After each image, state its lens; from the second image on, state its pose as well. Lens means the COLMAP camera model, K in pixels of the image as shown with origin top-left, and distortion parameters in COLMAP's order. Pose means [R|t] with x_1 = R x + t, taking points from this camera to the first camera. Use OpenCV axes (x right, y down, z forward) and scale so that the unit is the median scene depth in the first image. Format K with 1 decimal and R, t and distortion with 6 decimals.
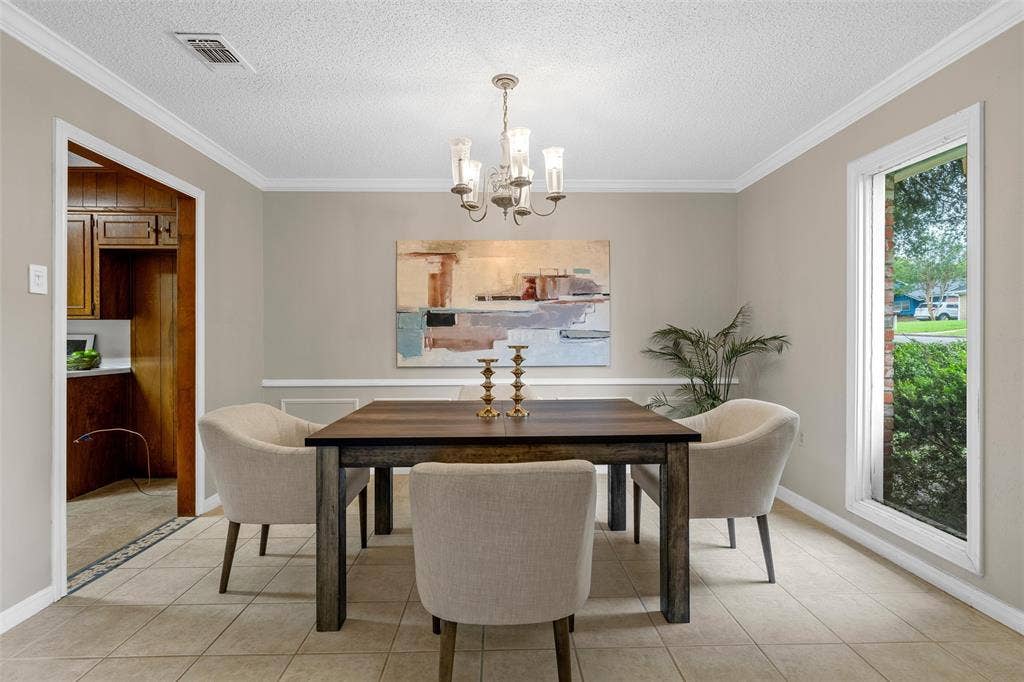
lens RADIAL K [[470.7, 0, 507.2], [0, 470.7, 336.2], [0, 0, 1]] dist [-0.001968, -0.000075]
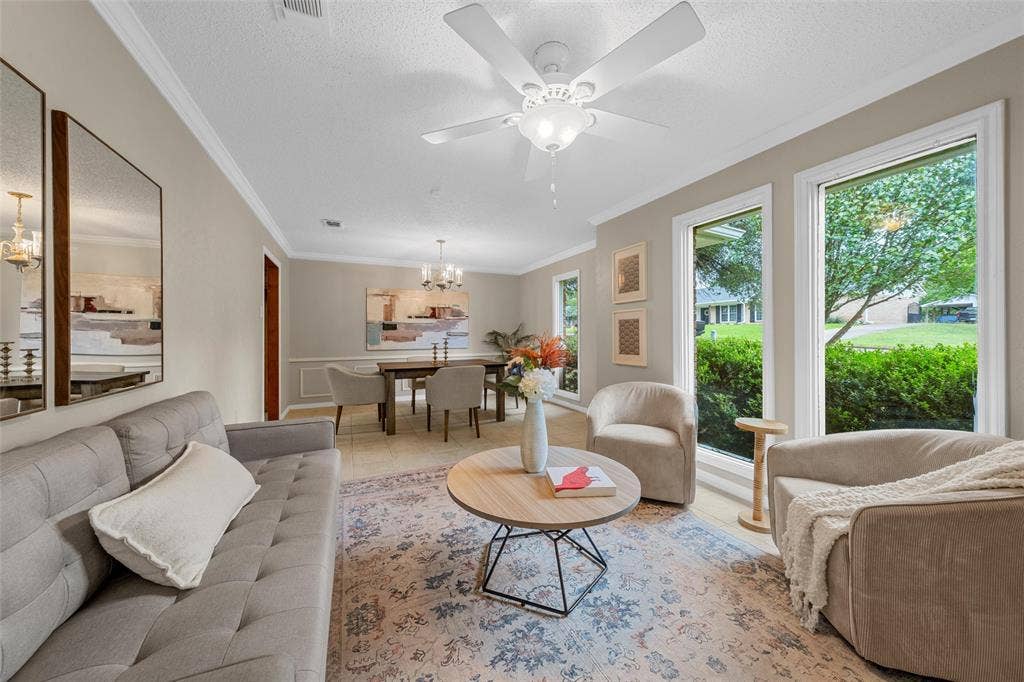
lens RADIAL K [[349.0, 0, 509.5], [0, 349.0, 335.4], [0, 0, 1]] dist [-0.000209, -0.000052]
pose [[0.915657, -0.001047, 0.401959, -0.276218], [0.001455, 0.999999, -0.000710, 0.003735], [-0.401958, 0.001235, 0.915657, -0.616146]]
